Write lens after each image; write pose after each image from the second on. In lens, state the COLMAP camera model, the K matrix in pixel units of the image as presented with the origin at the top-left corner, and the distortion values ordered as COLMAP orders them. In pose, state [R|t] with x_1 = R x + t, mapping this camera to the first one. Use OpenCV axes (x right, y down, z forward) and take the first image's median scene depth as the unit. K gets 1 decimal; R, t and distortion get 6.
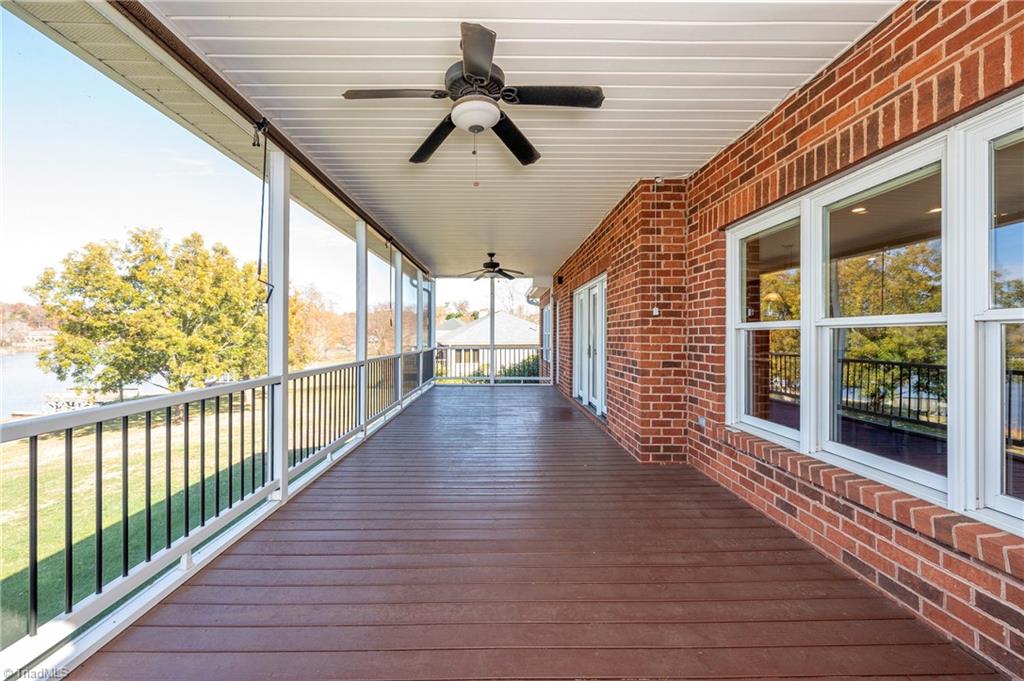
lens RADIAL K [[404.0, 0, 515.4], [0, 404.0, 339.5], [0, 0, 1]] dist [-0.000284, 0.000056]
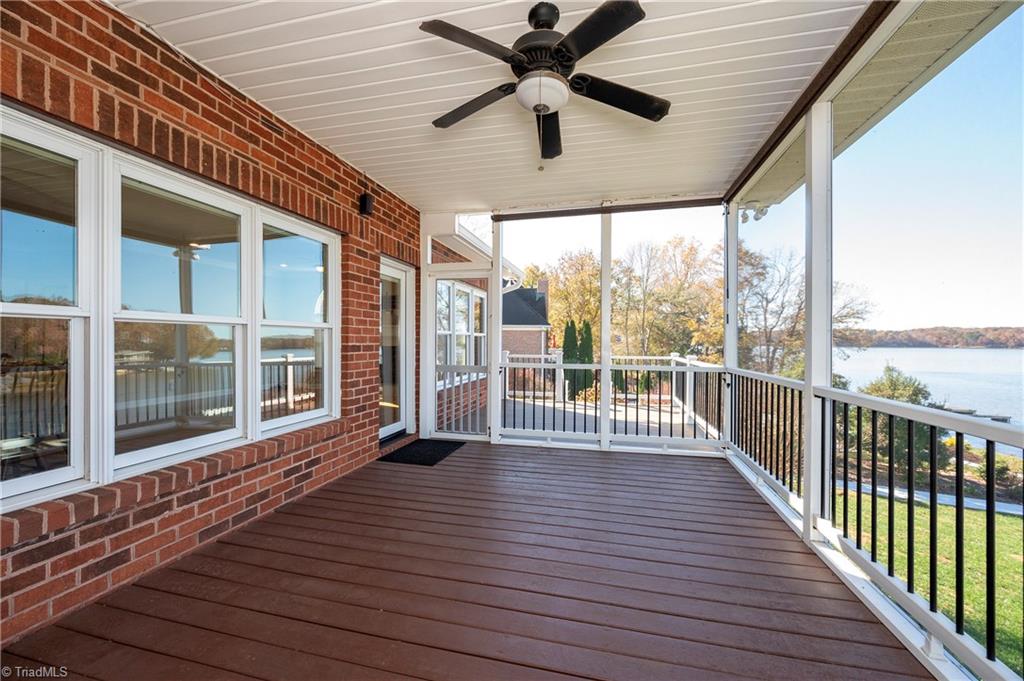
lens RADIAL K [[404.0, 0, 512.5], [0, 404.0, 343.0], [0, 0, 1]] dist [-0.000284, 0.000056]
pose [[-0.959090, -0.011420, 0.282872, -0.205188], [-0.007921, 0.999877, 0.013513, -0.000951], [-0.282991, 0.010719, -0.959063, 1.302622]]
